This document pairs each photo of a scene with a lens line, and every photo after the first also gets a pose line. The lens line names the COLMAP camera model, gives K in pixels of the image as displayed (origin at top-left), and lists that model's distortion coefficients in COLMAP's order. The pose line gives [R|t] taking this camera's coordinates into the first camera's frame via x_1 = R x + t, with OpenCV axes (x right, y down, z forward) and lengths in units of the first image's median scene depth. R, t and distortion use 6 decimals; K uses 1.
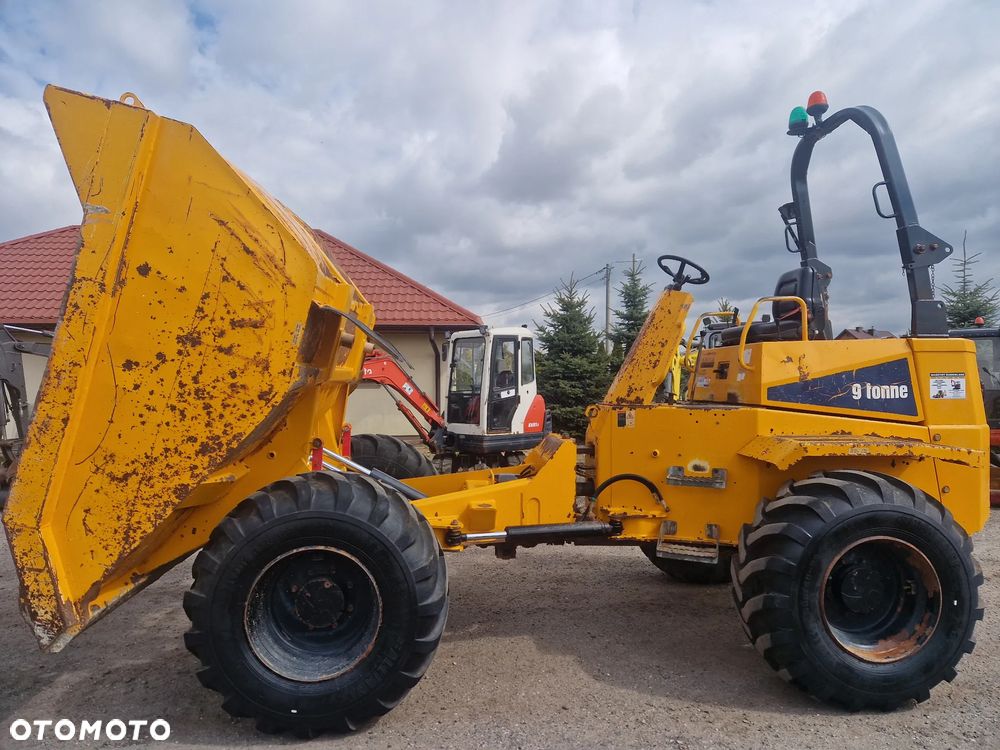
lens RADIAL K [[670.5, 0, 508.4], [0, 670.5, 373.4], [0, 0, 1]] dist [0.073637, -0.063775]
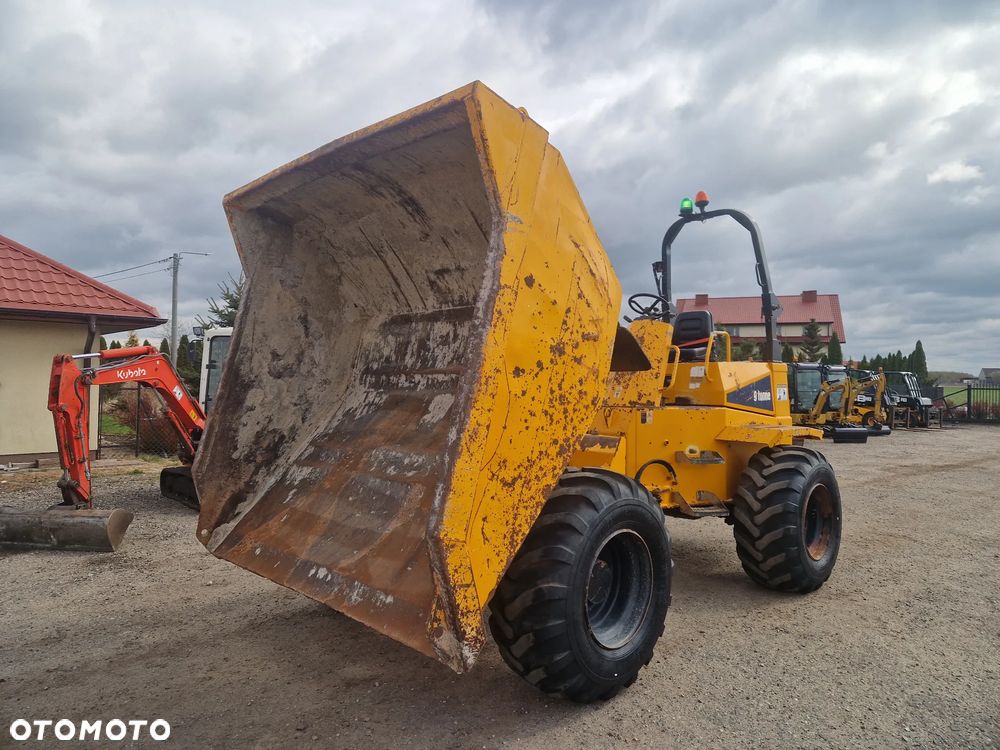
lens RADIAL K [[670.5, 0, 503.5], [0, 670.5, 368.1], [0, 0, 1]] dist [0.073637, -0.063775]
pose [[0.771178, 0.024953, 0.636130, -0.875860], [-0.017001, 0.999682, -0.018604, 0.000779], [-0.636392, 0.003533, 0.771358, 0.168180]]
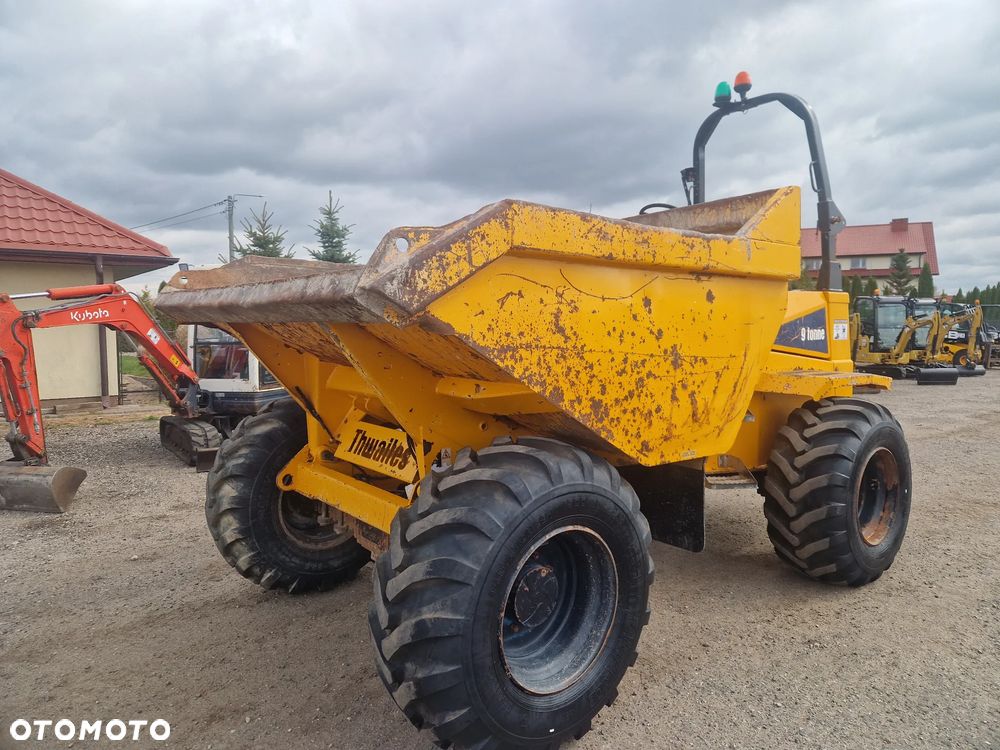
lens RADIAL K [[670.5, 0, 513.6], [0, 670.5, 367.0], [0, 0, 1]] dist [0.073637, -0.063775]
pose [[0.825032, -0.032936, 0.564126, -0.577944], [-0.006146, 0.997718, 0.067239, 0.006375], [-0.565053, -0.058942, 0.822947, 0.278405]]
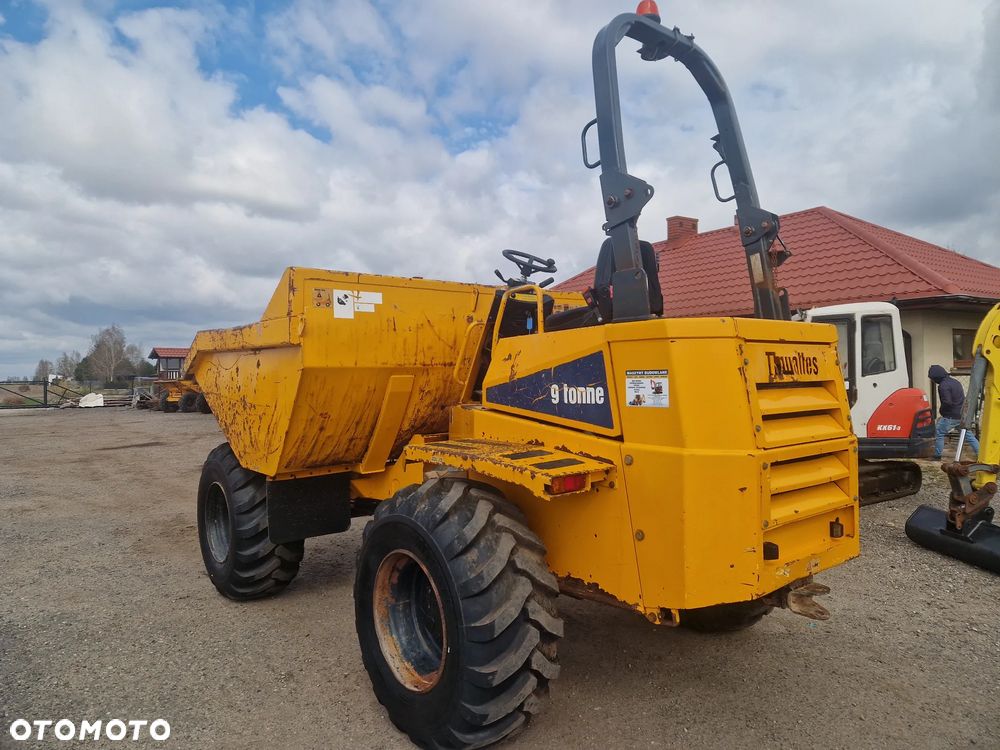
lens RADIAL K [[670.5, 0, 499.4], [0, 670.5, 370.3], [0, 0, 1]] dist [0.073637, -0.063775]
pose [[0.559114, -0.010666, -0.829022, 1.096991], [0.023820, 0.999711, 0.003203, -0.005873], [0.828749, -0.021538, 0.559206, 0.474153]]
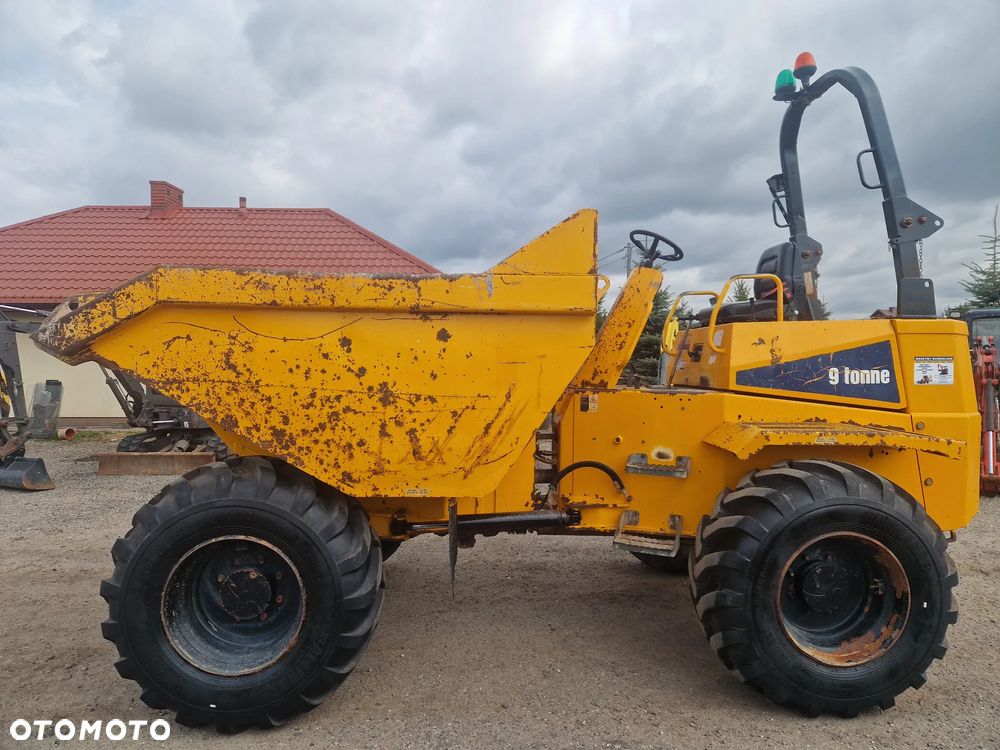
lens RADIAL K [[670.5, 0, 508.7], [0, 670.5, 374.1], [0, 0, 1]] dist [0.073637, -0.063775]
pose [[0.999282, 0.006093, -0.037392, 0.097041], [-0.004978, 0.999542, 0.029838, -0.001571], [0.037556, -0.029630, 0.998855, 0.049278]]
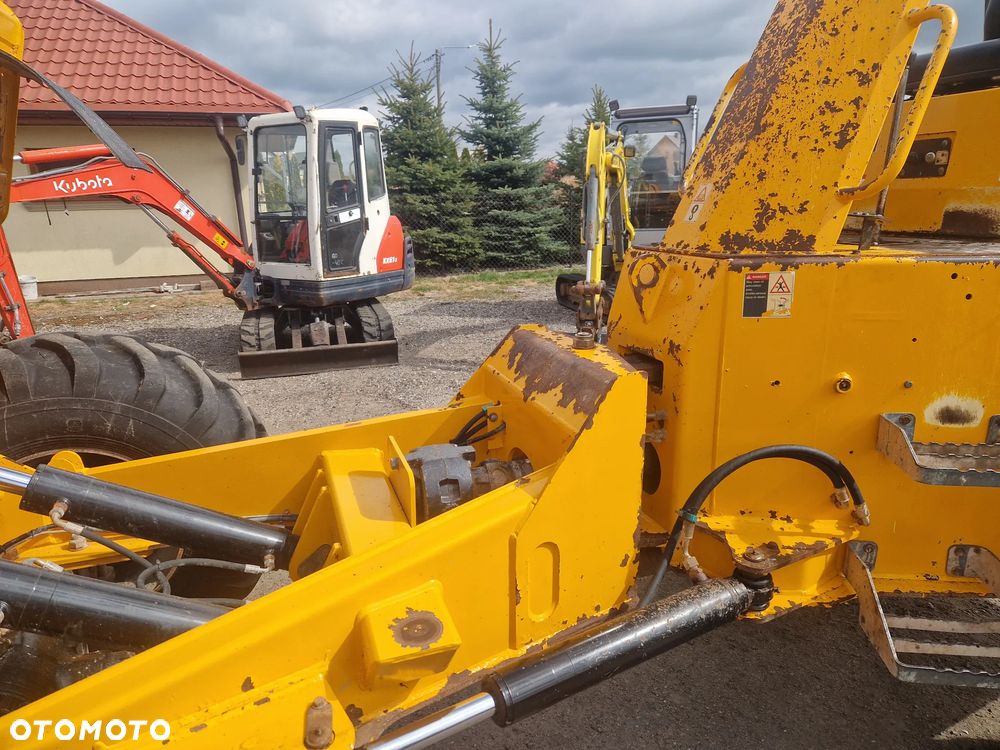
lens RADIAL K [[670.5, 0, 508.6], [0, 670.5, 378.2], [0, 0, 1]] dist [0.073637, -0.063775]
pose [[0.967198, -0.085244, 0.239292, -0.054091], [0.016568, 0.961176, 0.275436, 0.007235], [-0.253481, -0.262437, 0.931061, 0.681752]]
